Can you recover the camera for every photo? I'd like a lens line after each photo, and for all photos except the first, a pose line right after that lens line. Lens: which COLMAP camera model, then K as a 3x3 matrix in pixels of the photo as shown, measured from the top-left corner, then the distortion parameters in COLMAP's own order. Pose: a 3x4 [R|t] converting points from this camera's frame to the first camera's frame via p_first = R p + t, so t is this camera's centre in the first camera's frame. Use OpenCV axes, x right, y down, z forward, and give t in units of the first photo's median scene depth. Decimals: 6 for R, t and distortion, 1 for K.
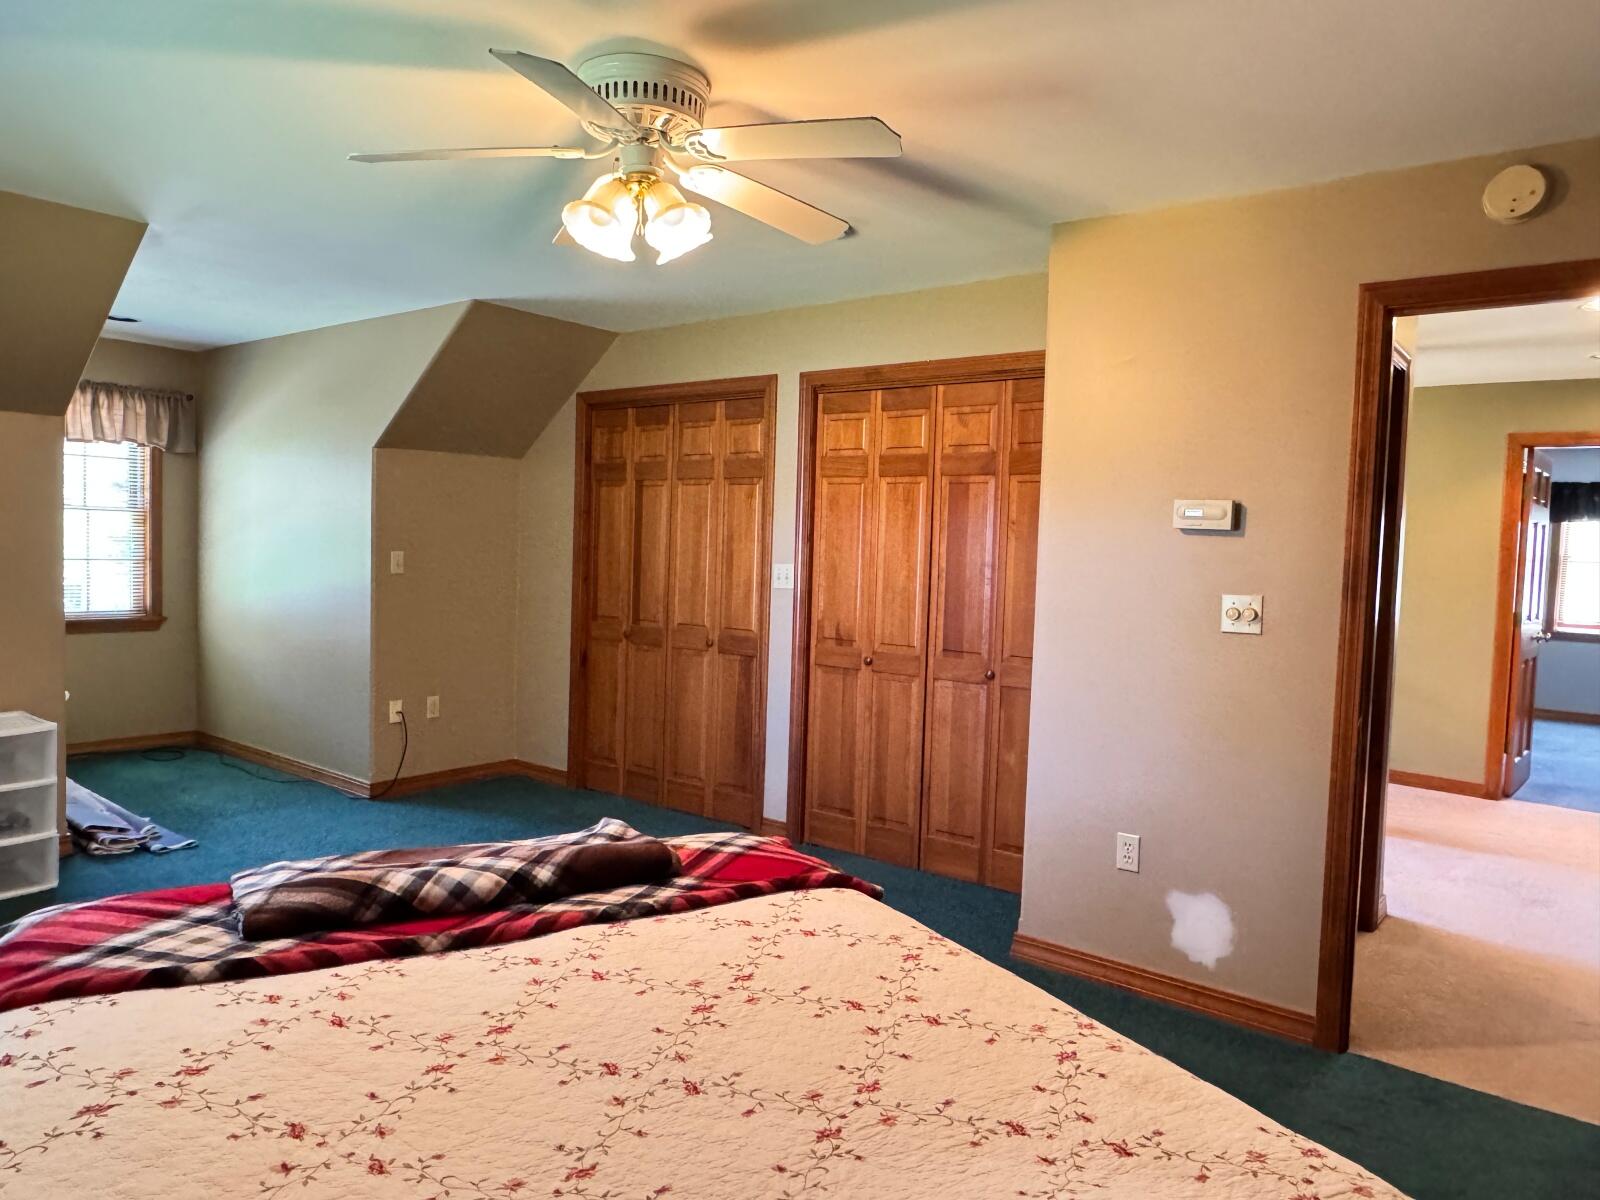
lens RADIAL K [[1076.9, 0, 800.0], [0, 1076.9, 600.0], [0, 0, 1]] dist [-0.004185, -0.000707]
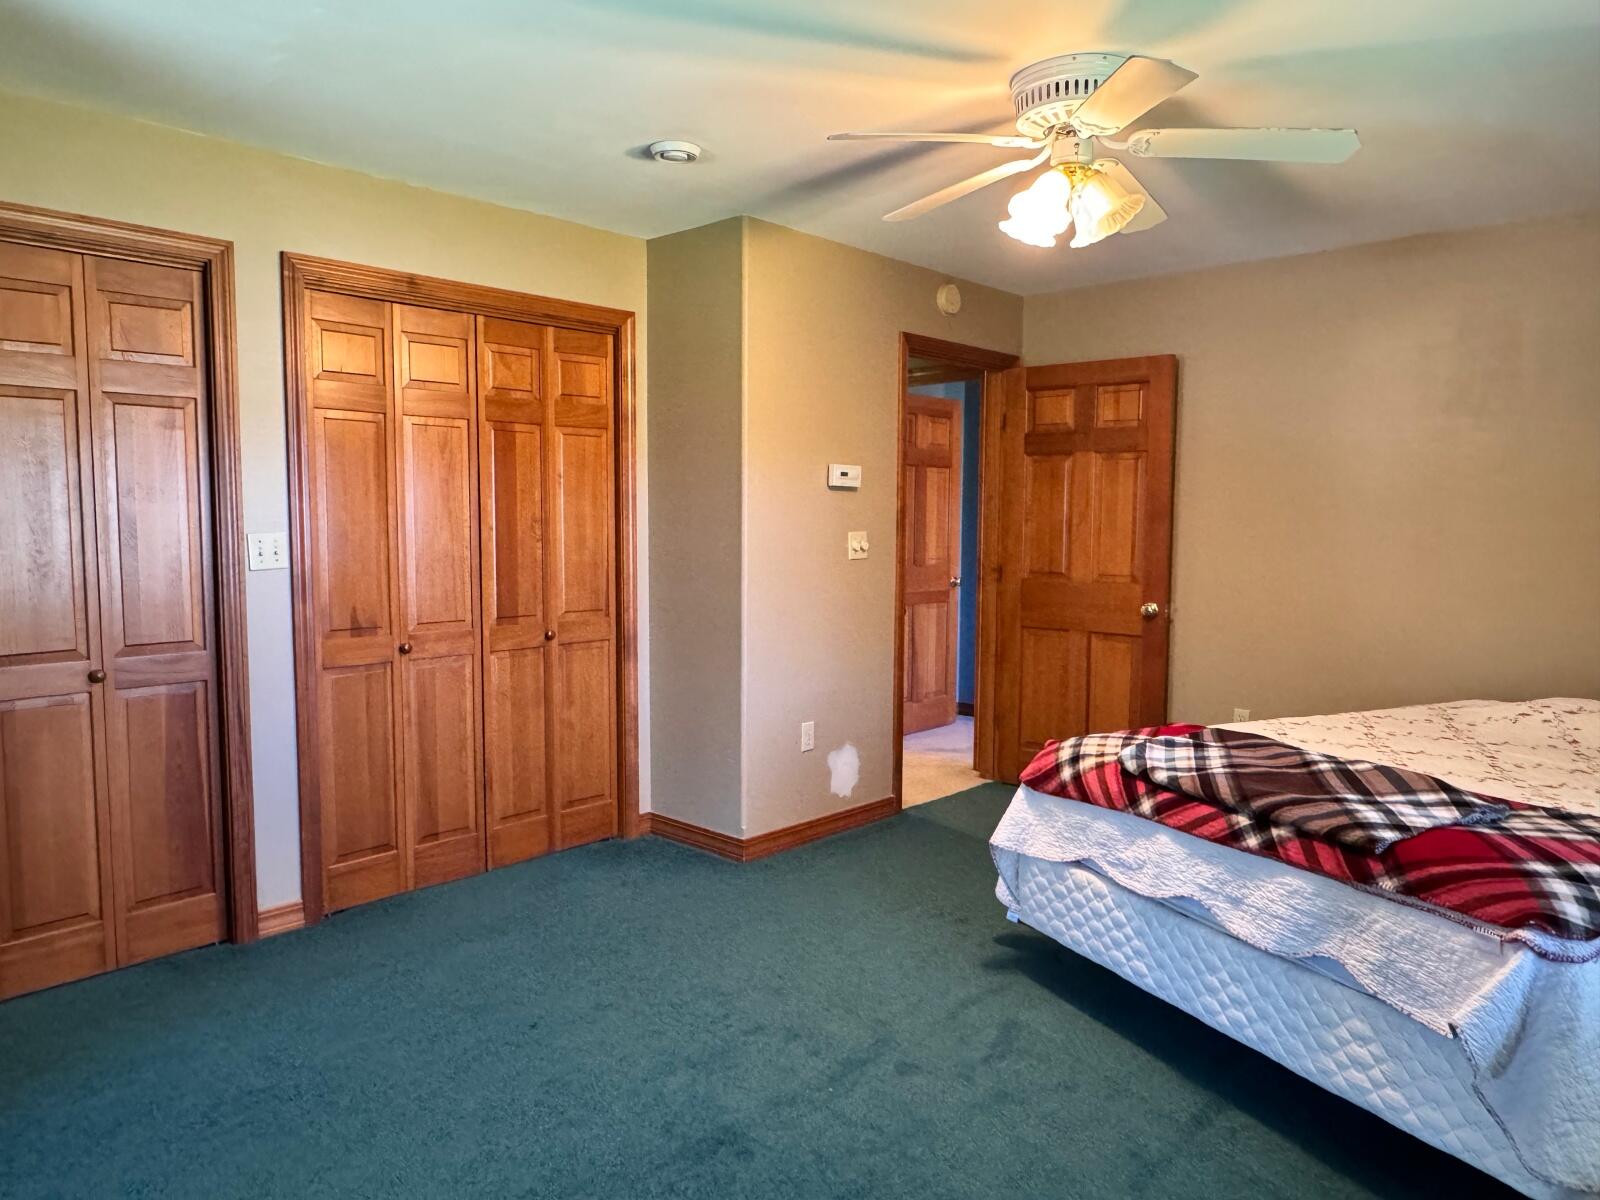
lens RADIAL K [[1076.9, 0, 800.0], [0, 1076.9, 600.0], [0, 0, 1]] dist [-0.004185, -0.000707]
pose [[0.082100, -0.114649, 0.990008, -0.723764], [0.046413, 0.992723, 0.111114, -0.055839], [-0.995543, 0.036827, 0.086824, 0.668436]]
